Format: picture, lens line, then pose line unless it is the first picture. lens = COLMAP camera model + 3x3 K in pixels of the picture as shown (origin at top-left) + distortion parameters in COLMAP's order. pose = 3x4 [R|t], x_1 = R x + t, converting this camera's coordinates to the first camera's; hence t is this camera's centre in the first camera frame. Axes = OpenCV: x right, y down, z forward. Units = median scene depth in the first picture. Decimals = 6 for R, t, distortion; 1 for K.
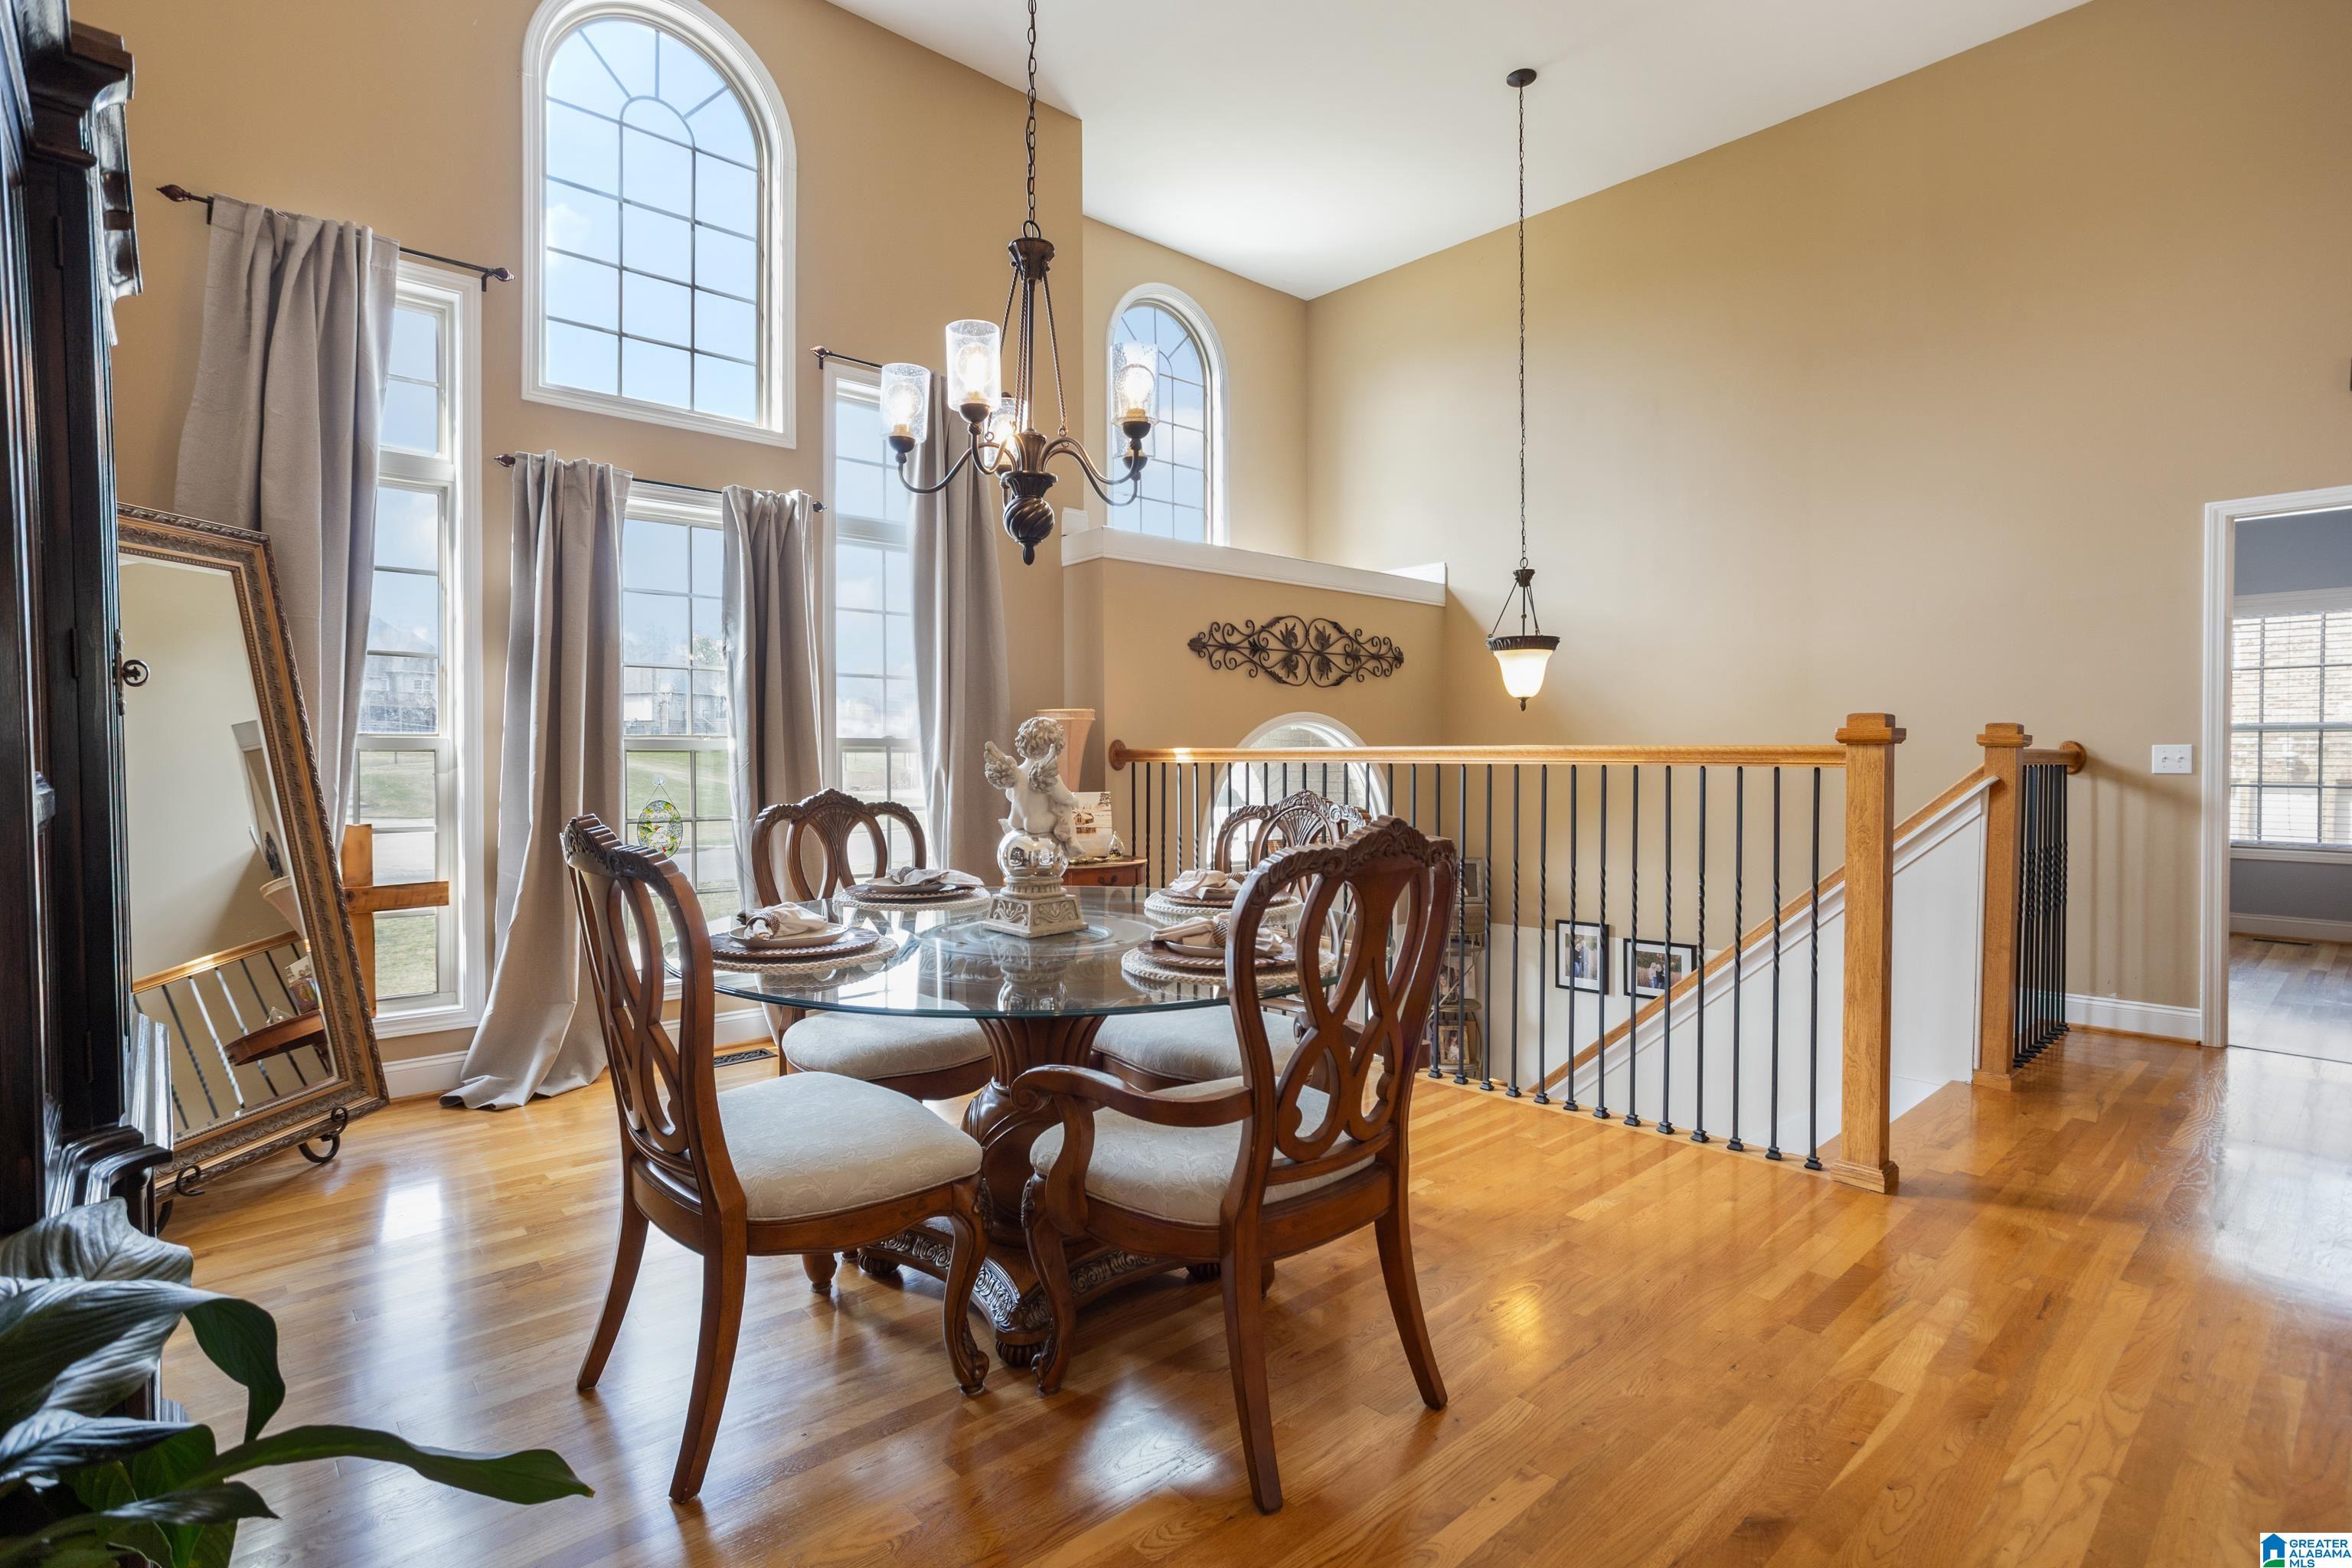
lens RADIAL K [[1130.1, 0, 1170.7], [0, 1130.1, 773.1], [0, 0, 1]] dist [-0.051291, 0.028088]
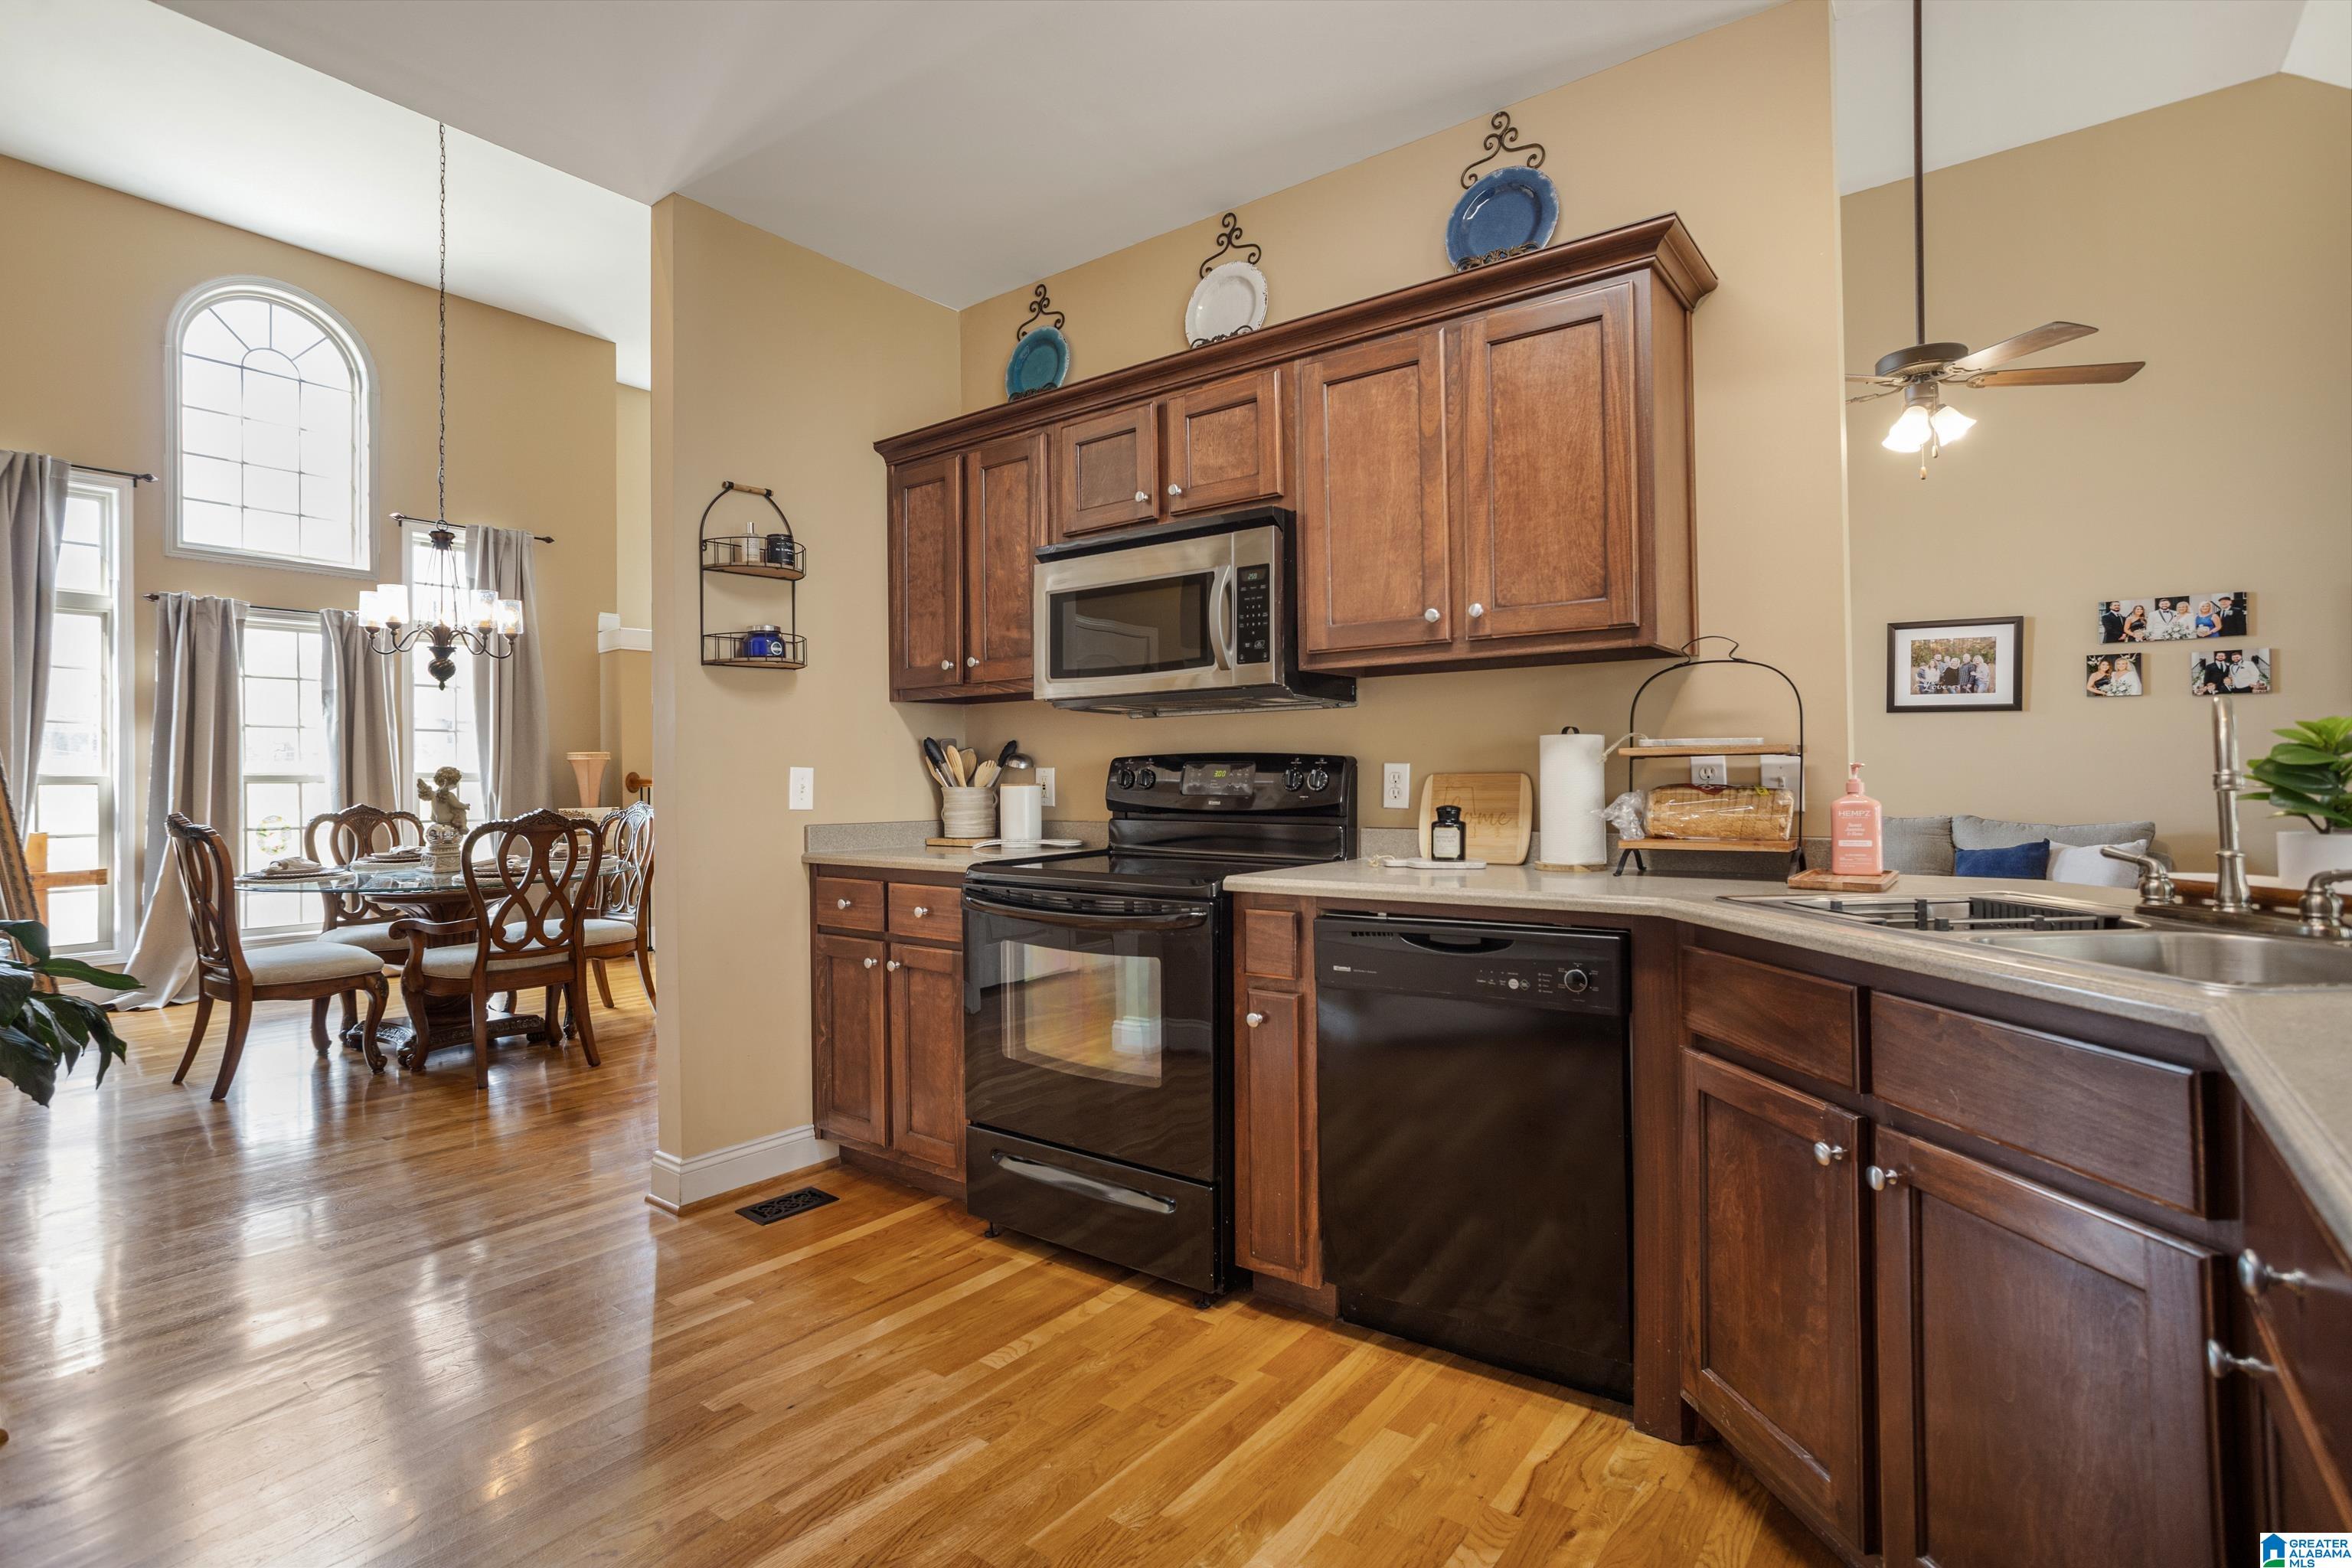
lens RADIAL K [[1130.1, 0, 1170.7], [0, 1130.1, 773.1], [0, 0, 1]] dist [-0.051291, 0.028088]
pose [[0.982663, -0.008120, 0.185222, 0.504414], [0.011982, 0.999733, -0.019739, 0.012308], [-0.185012, 0.021617, 0.982498, -0.761536]]
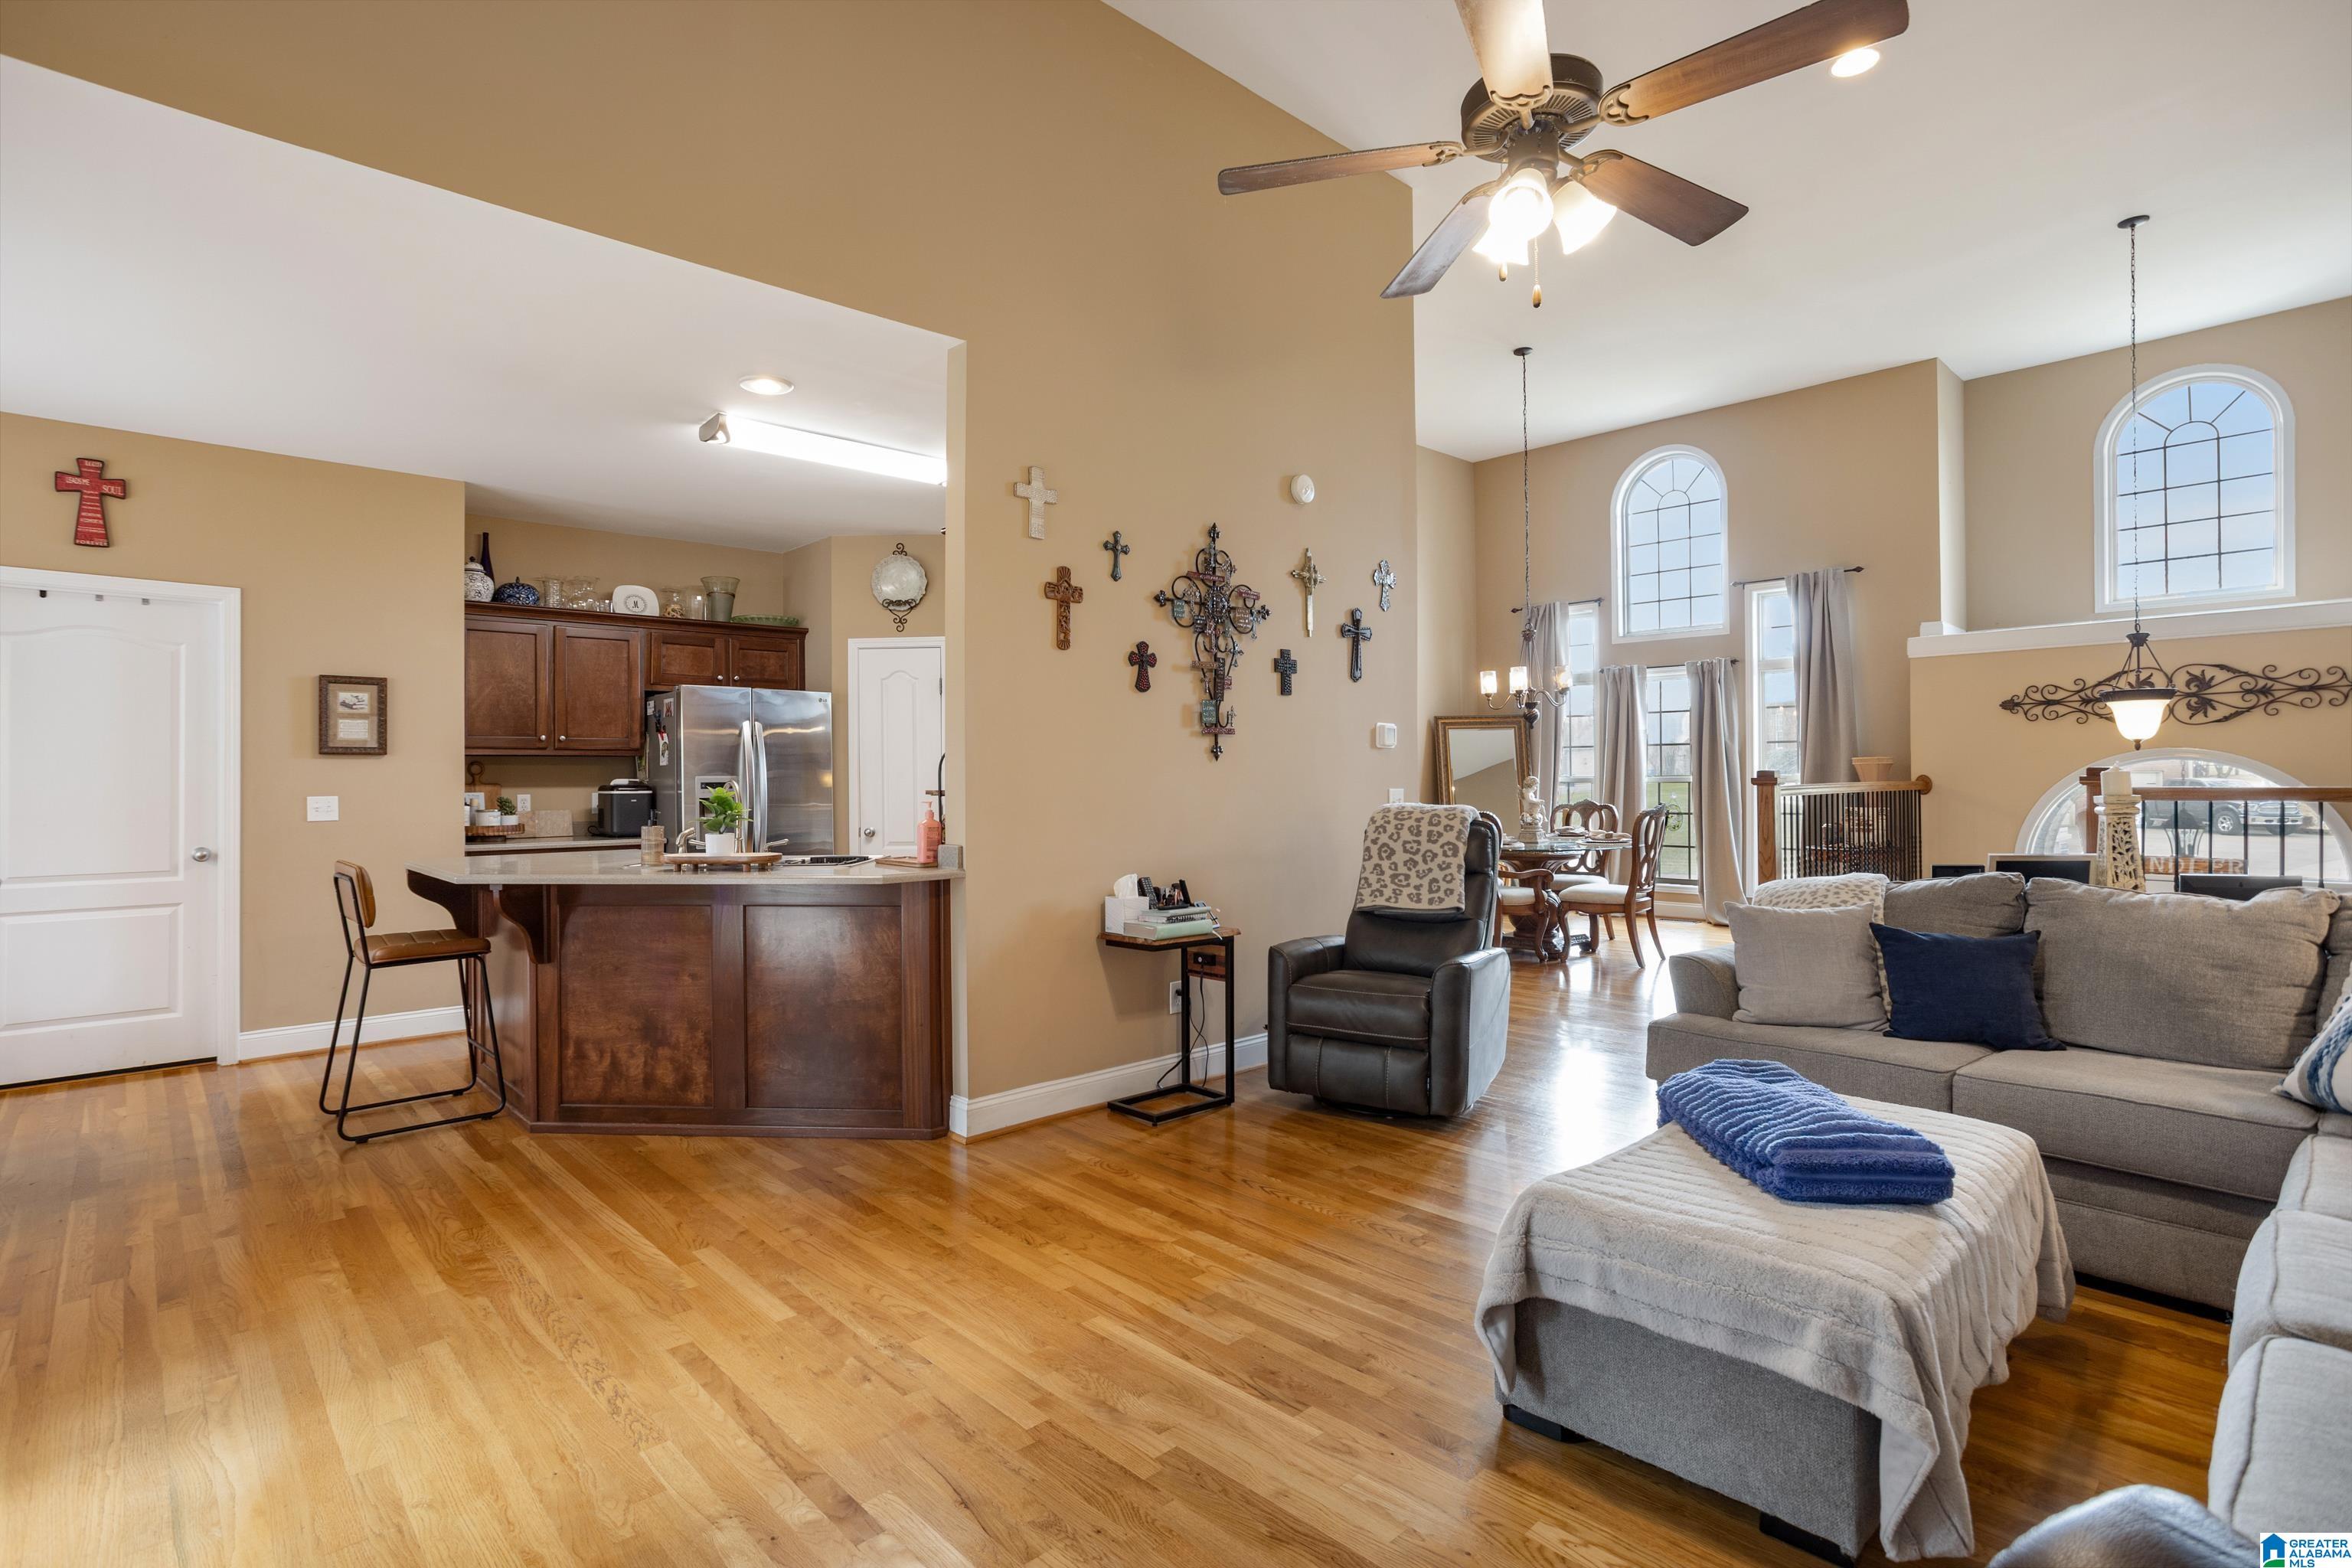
lens RADIAL K [[1130.1, 0, 1170.7], [0, 1130.1, 773.1], [0, 0, 1]] dist [-0.051291, 0.028088]
pose [[0.013814, -0.003619, -0.999898, 1.960541], [-0.011231, 0.999930, -0.003774, -0.022174], [0.999842, 0.011282, 0.013773, -0.037920]]
